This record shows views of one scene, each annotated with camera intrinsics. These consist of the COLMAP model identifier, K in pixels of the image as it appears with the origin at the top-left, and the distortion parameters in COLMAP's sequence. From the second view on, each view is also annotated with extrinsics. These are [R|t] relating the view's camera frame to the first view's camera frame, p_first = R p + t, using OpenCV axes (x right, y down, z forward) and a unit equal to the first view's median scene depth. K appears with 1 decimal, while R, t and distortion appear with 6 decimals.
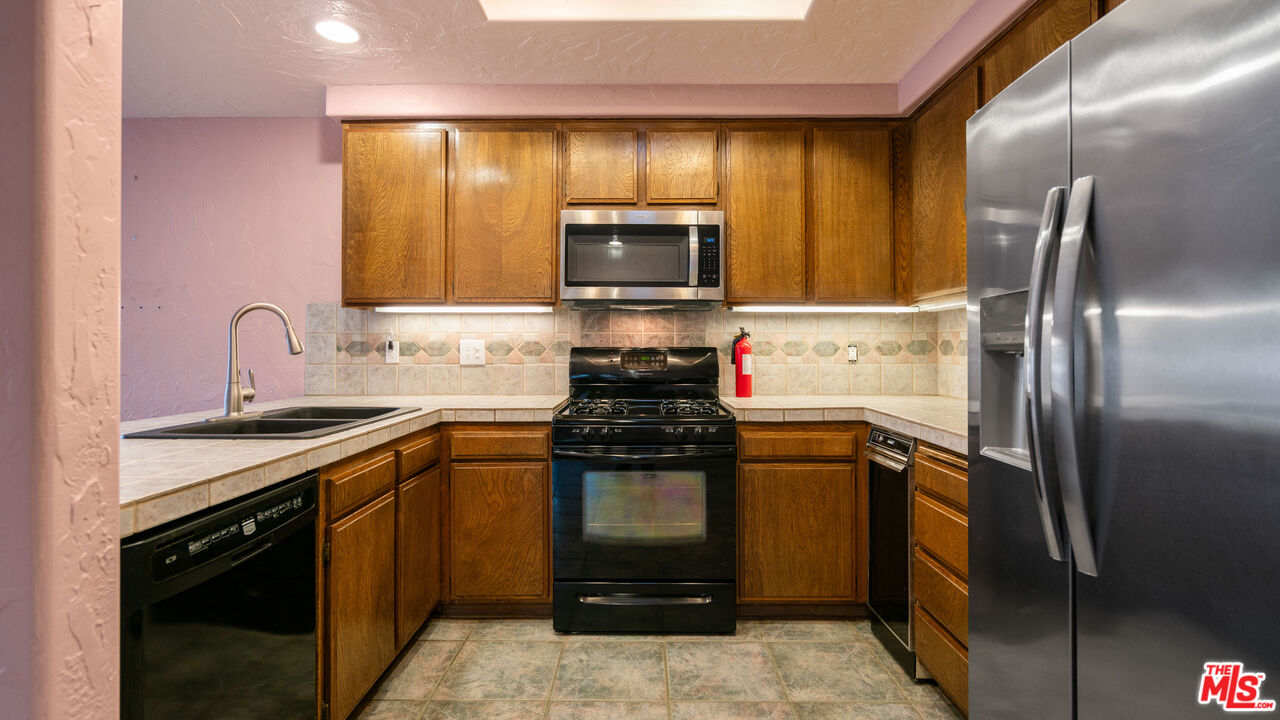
lens RADIAL K [[601.1, 0, 638.4], [0, 601.1, 333.8], [0, 0, 1]] dist [-0.000109, 0.000303]
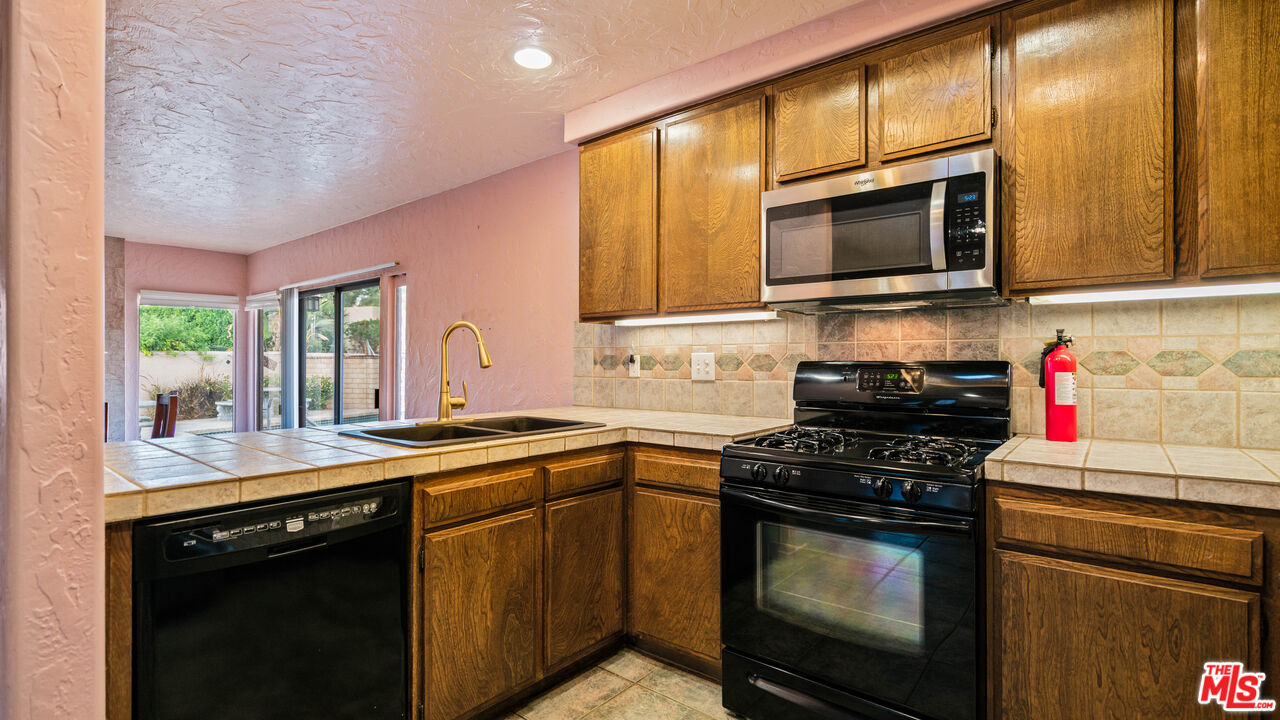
lens RADIAL K [[602.4, 0, 641.8], [0, 602.4, 353.1], [0, 0, 1]] dist [-0.003334, 0.000614]
pose [[0.769970, -0.008381, -0.638024, 0.285349], [0.015278, 0.999869, 0.005304, 0.005162], [0.637897, -0.013832, 0.769998, 0.290359]]
